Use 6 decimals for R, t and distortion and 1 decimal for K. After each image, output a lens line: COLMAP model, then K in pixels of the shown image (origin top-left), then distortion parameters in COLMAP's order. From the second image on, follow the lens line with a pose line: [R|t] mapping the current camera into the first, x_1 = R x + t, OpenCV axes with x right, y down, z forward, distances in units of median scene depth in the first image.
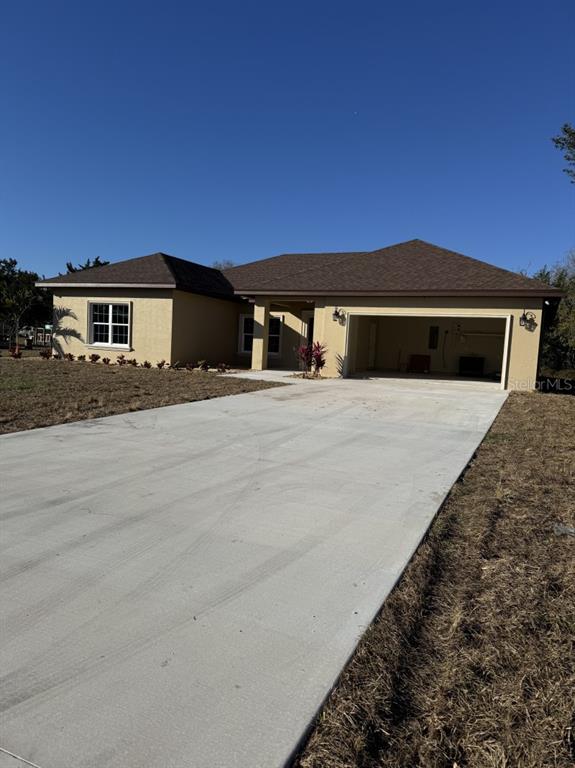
lens RADIAL K [[542.3, 0, 291.5], [0, 542.3, 389.4], [0, 0, 1]] dist [0.083174, -0.007053]
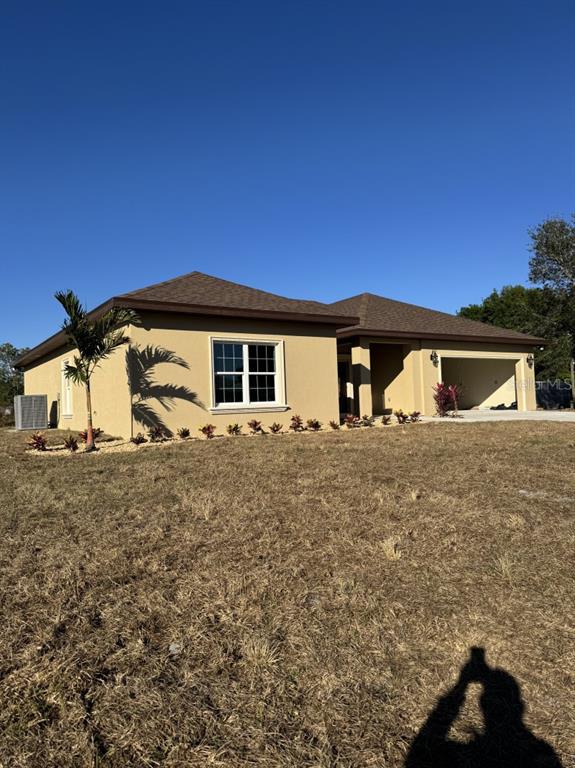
lens RADIAL K [[542.3, 0, 291.1], [0, 542.3, 384.5], [0, 0, 1]] dist [0.083174, -0.007053]
pose [[0.509380, -0.043174, 0.859458, -0.865766], [0.129104, 0.991271, -0.026721, -0.081948], [-0.850802, 0.124571, 0.510508, 0.626775]]
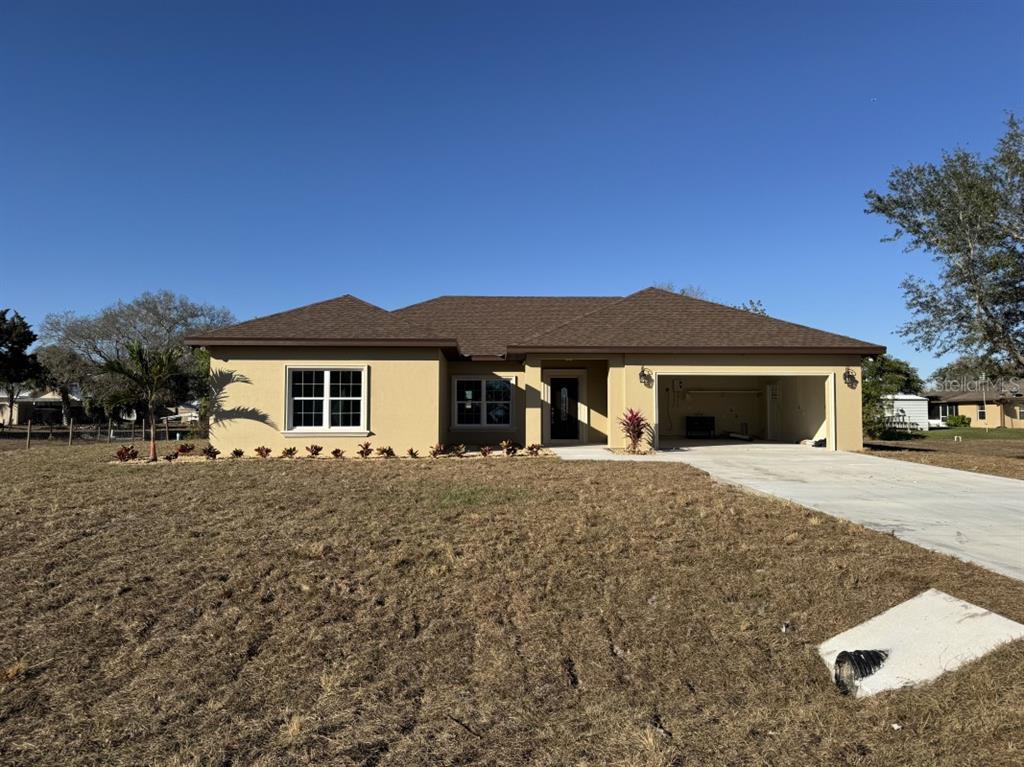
lens RADIAL K [[723.1, 0, 519.9], [0, 723.1, 384.2], [0, 0, 1]] dist [0.083174, -0.007053]
pose [[0.882193, -0.036177, 0.469496, -0.544478], [0.084554, 0.993009, -0.082363, -0.042462], [-0.463234, 0.112357, 0.879085, 0.093951]]
